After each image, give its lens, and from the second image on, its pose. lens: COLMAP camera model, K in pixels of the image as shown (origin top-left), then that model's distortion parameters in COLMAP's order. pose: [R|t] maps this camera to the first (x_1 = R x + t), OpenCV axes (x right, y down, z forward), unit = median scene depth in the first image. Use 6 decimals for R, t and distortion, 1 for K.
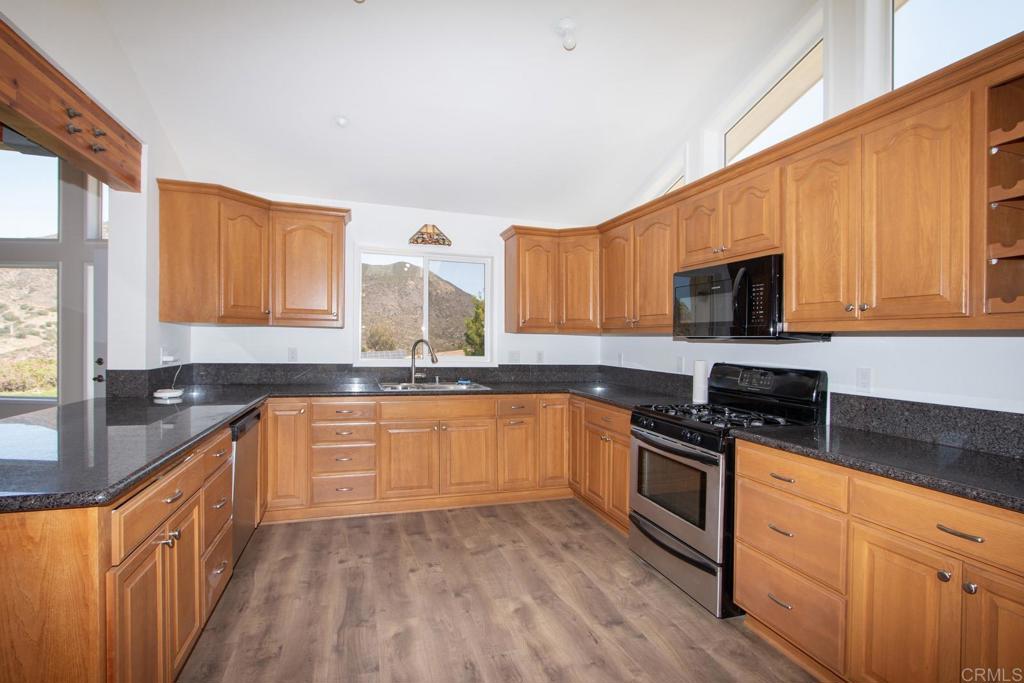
lens RADIAL K [[482.1, 0, 501.3], [0, 482.1, 341.8], [0, 0, 1]] dist [-0.012642, 0.001379]
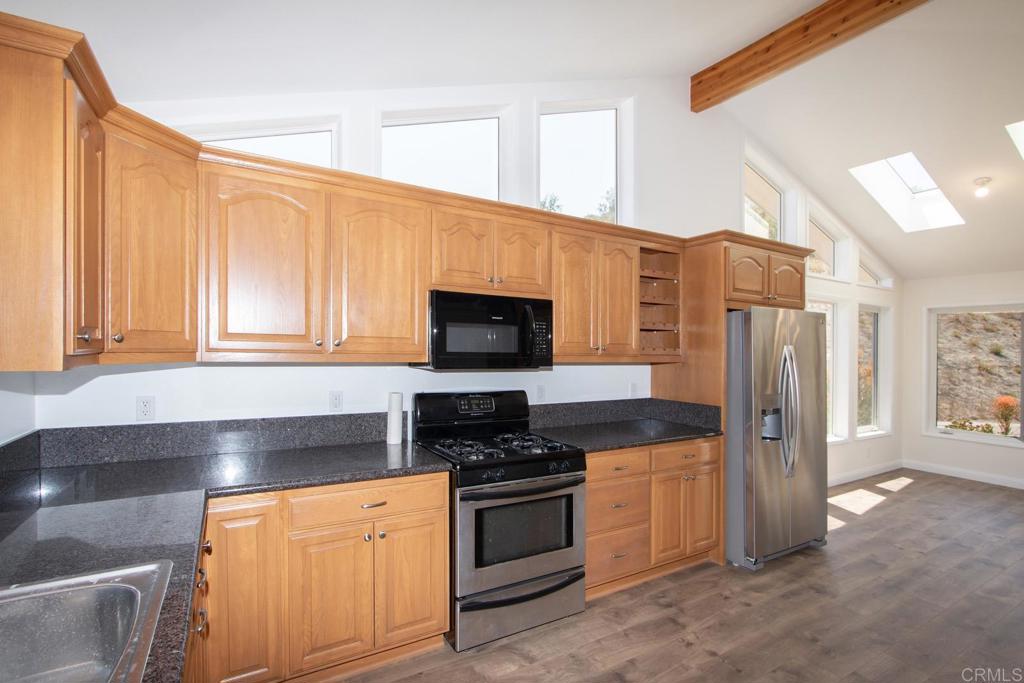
lens RADIAL K [[482.1, 0, 502.8], [0, 482.1, 335.1], [0, 0, 1]] dist [-0.012642, 0.001379]
pose [[-0.230422, -0.001974, 0.973089, -0.583639], [-0.019777, 0.999801, -0.002655, -0.082513], [-0.972890, -0.019856, -0.230416, 1.343679]]
